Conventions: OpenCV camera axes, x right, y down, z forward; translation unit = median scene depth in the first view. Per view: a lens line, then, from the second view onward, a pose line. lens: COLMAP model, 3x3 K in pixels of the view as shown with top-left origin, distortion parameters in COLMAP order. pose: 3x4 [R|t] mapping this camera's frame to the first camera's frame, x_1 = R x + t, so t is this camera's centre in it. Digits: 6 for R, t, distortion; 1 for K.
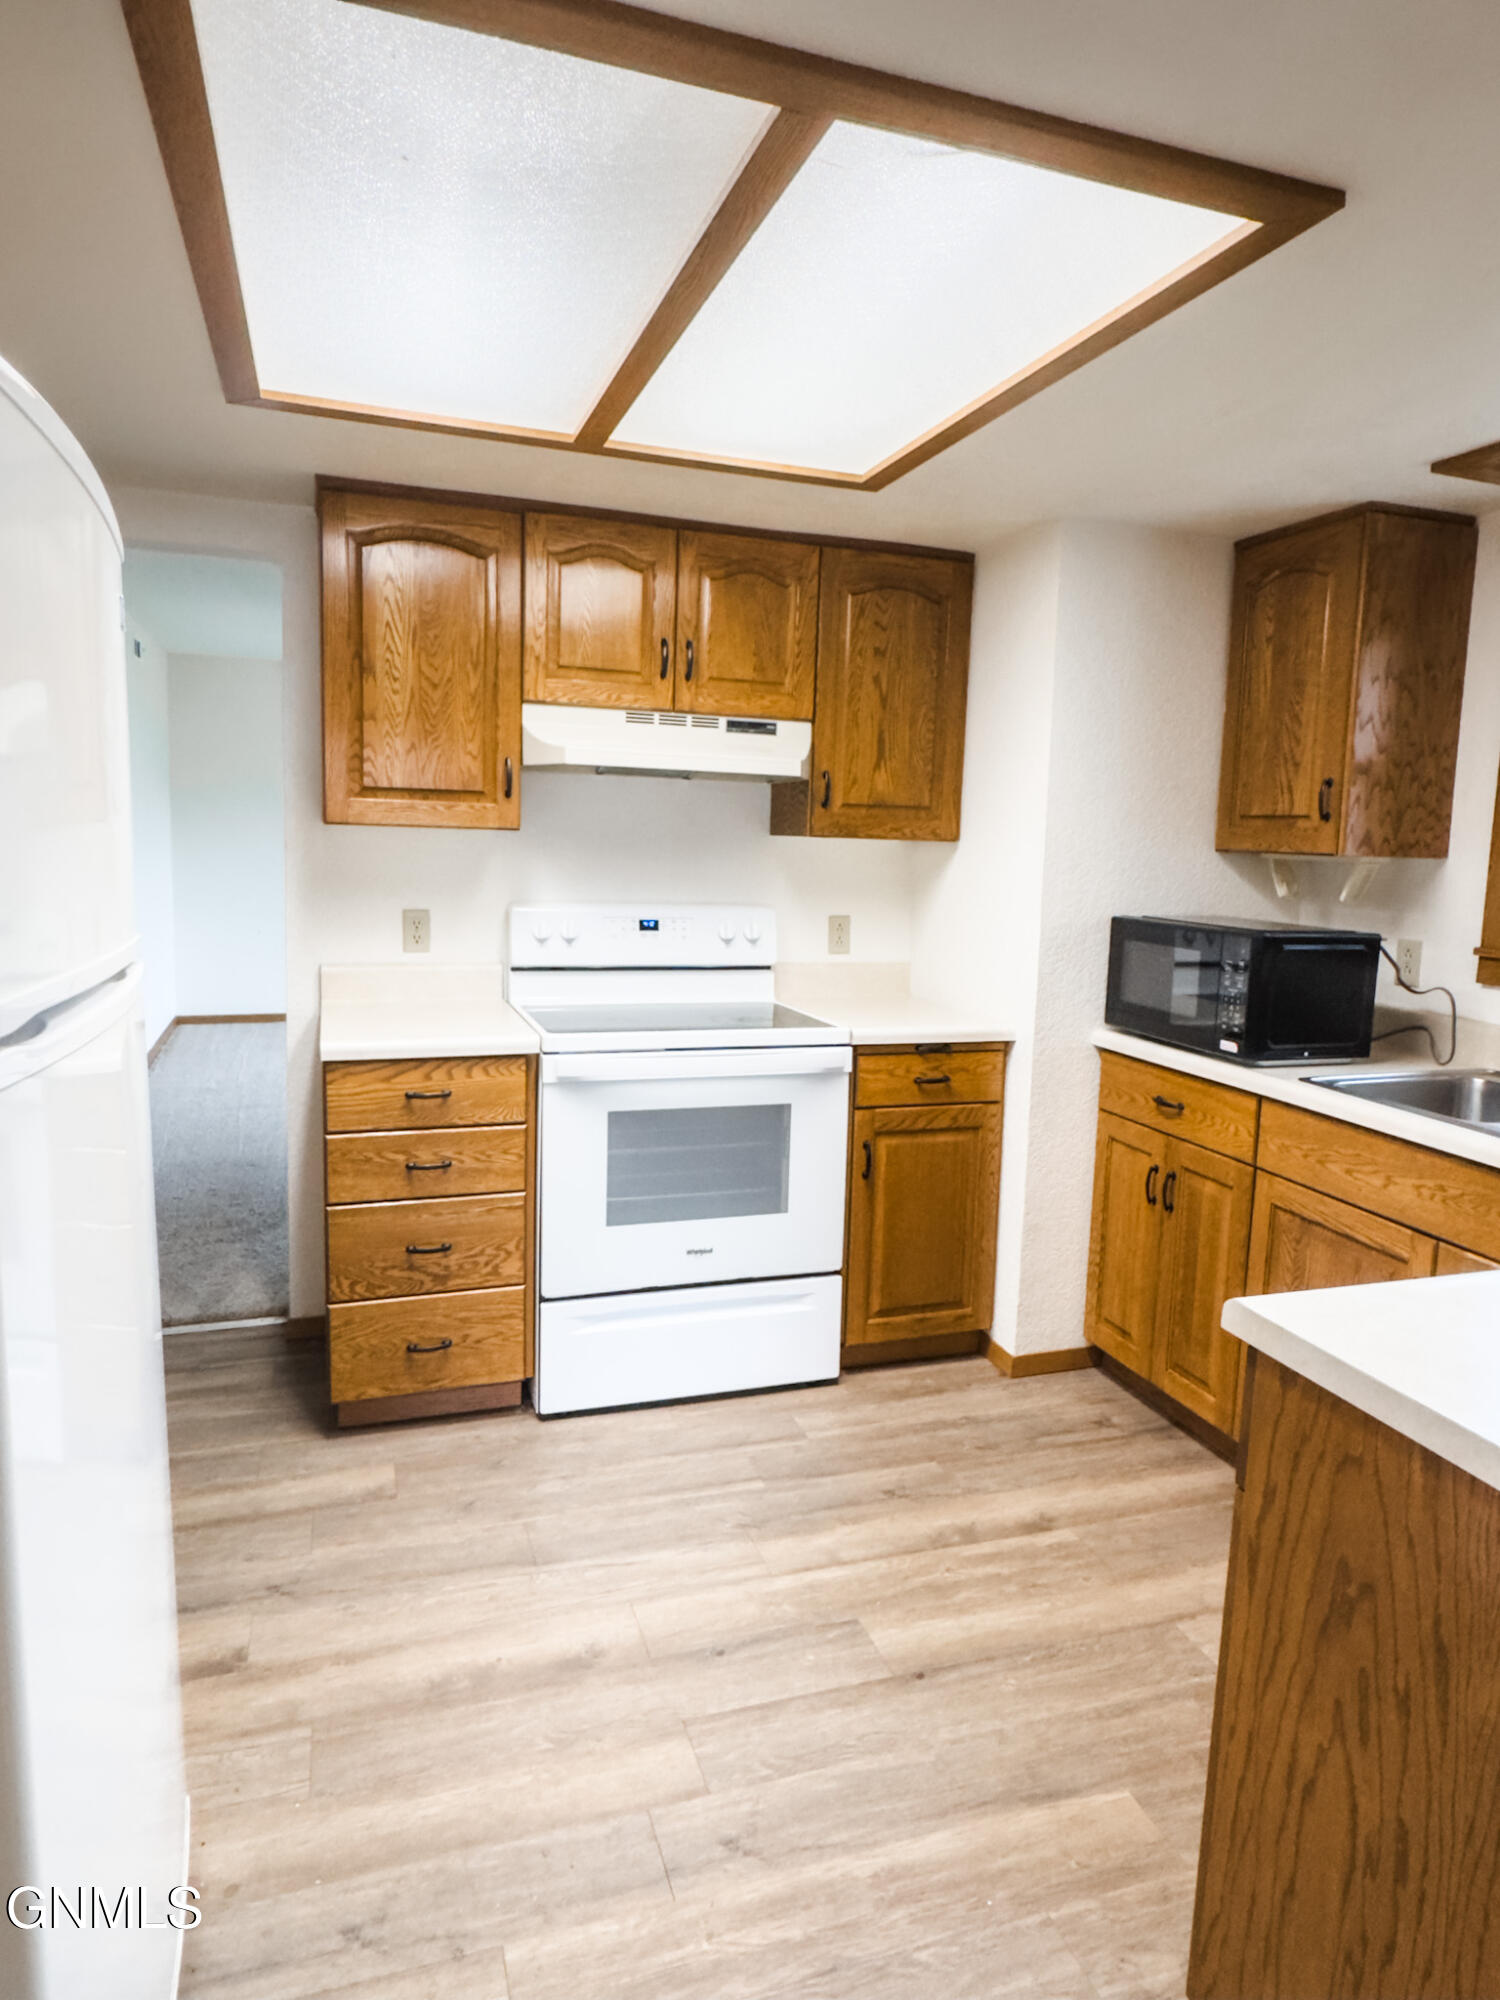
lens RADIAL K [[1221.1, 0, 748.4], [0, 1221.1, 991.3], [0, 0, 1]] dist [-0.005128, -0.000109]
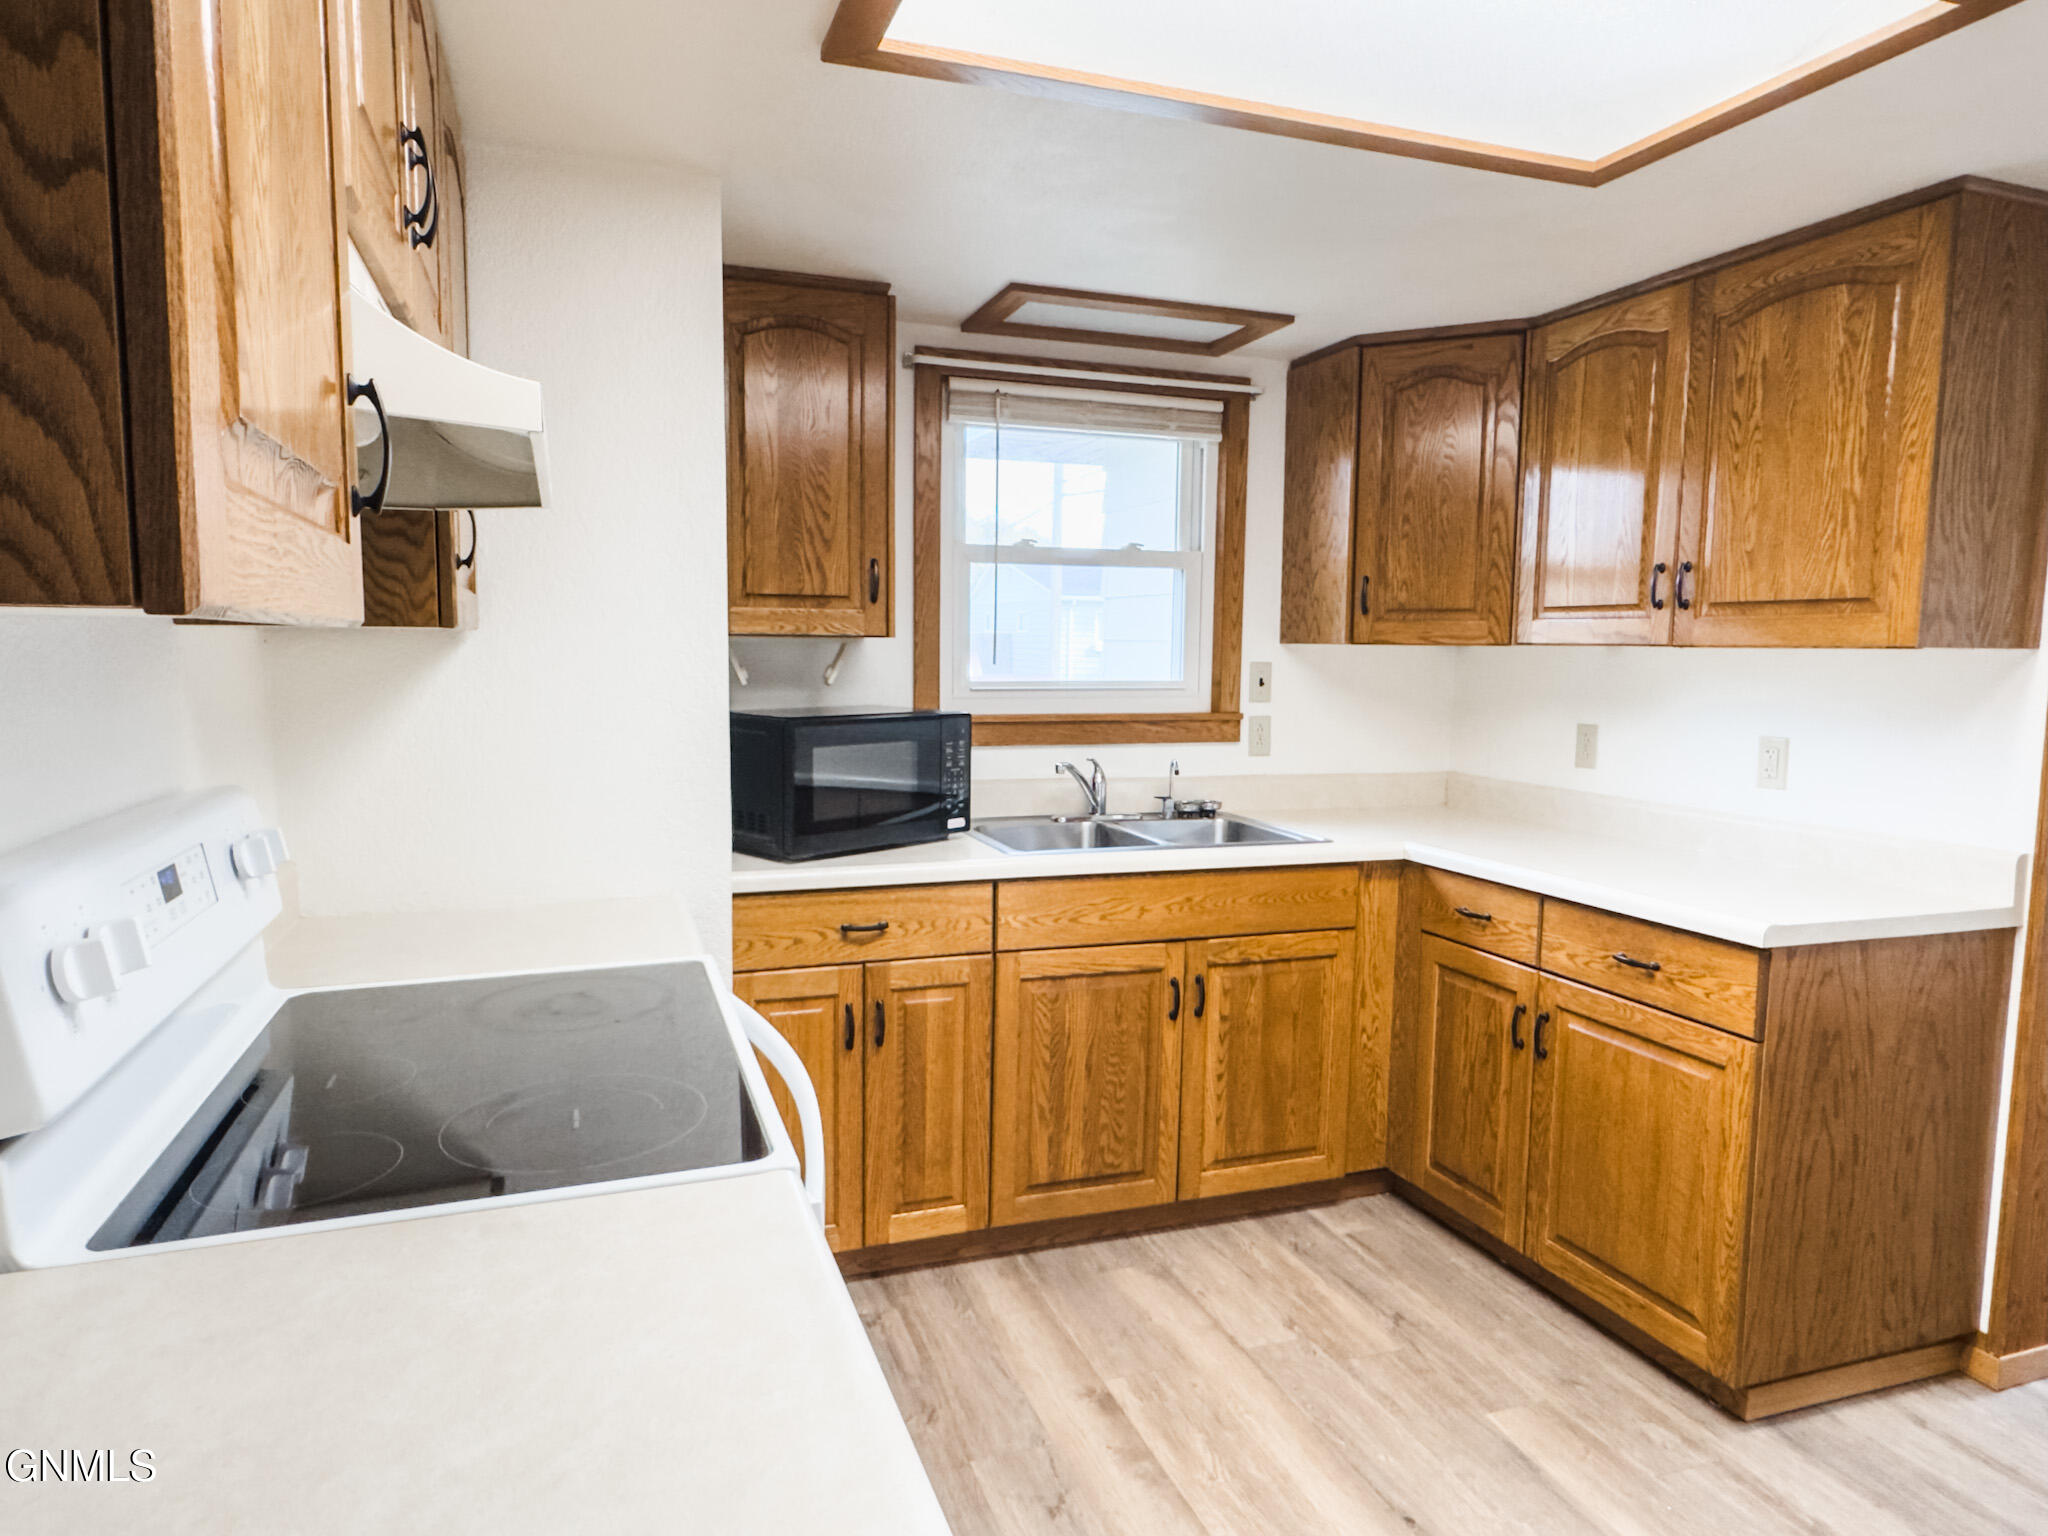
lens RADIAL K [[1250.4, 0, 1012.8], [0, 1250.4, 770.8], [0, 0, 1]] dist [-0.005128, -0.000109]
pose [[-0.008470, -0.138606, 0.990311, -0.600281], [0.121657, 0.982847, 0.138602, -0.147428], [-0.992536, 0.121652, 0.008537, 1.003102]]
